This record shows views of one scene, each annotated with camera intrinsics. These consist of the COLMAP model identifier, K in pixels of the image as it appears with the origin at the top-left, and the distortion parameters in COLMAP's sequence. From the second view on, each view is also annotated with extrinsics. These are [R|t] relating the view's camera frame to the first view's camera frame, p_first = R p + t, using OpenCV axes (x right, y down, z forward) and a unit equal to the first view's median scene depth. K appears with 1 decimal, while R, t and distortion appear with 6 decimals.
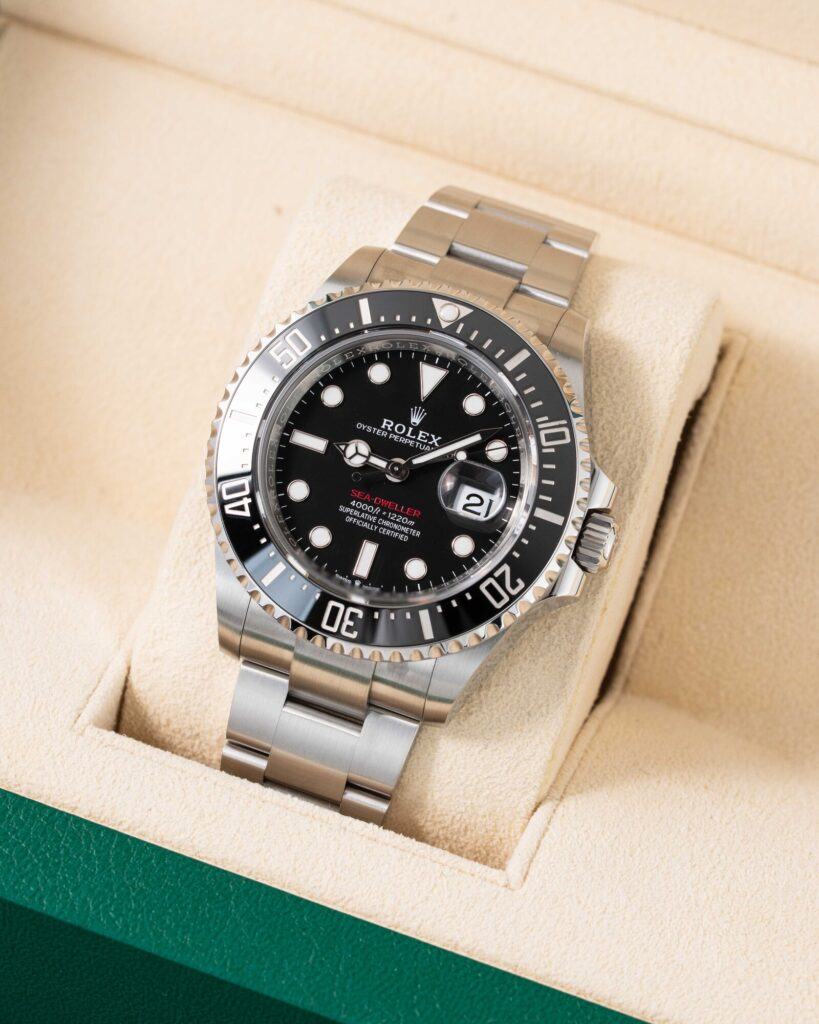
lens RADIAL K [[3936.0, 0, 409.5], [0, 3936.0, 512.0], [0, 0, 1]] dist [-0.053632, -0.105160]
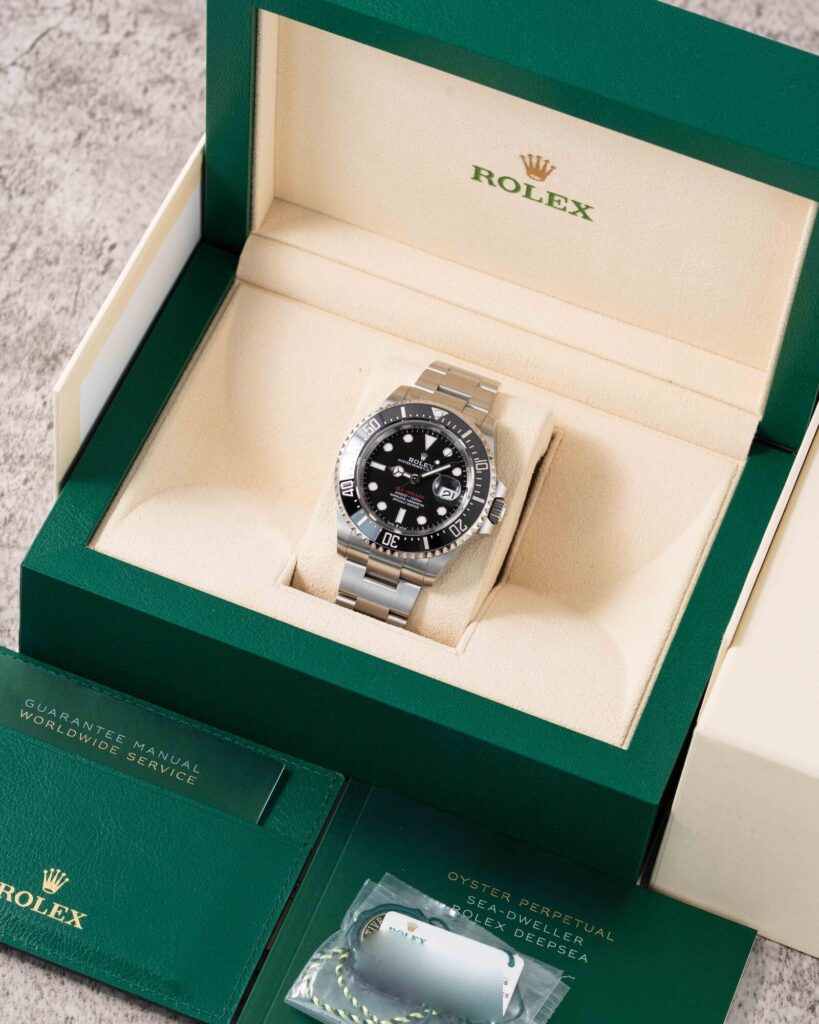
lens RADIAL K [[3019.9, 0, 409.5], [0, 3019.9, 512.0], [0, 0, 1]] dist [-0.021462, -0.037143]
pose [[0.999210, 0.028215, 0.027998, -0.056771], [-0.027203, 0.998986, -0.035870, 0.074587], [-0.028981, 0.035080, 0.998964, -0.820259]]
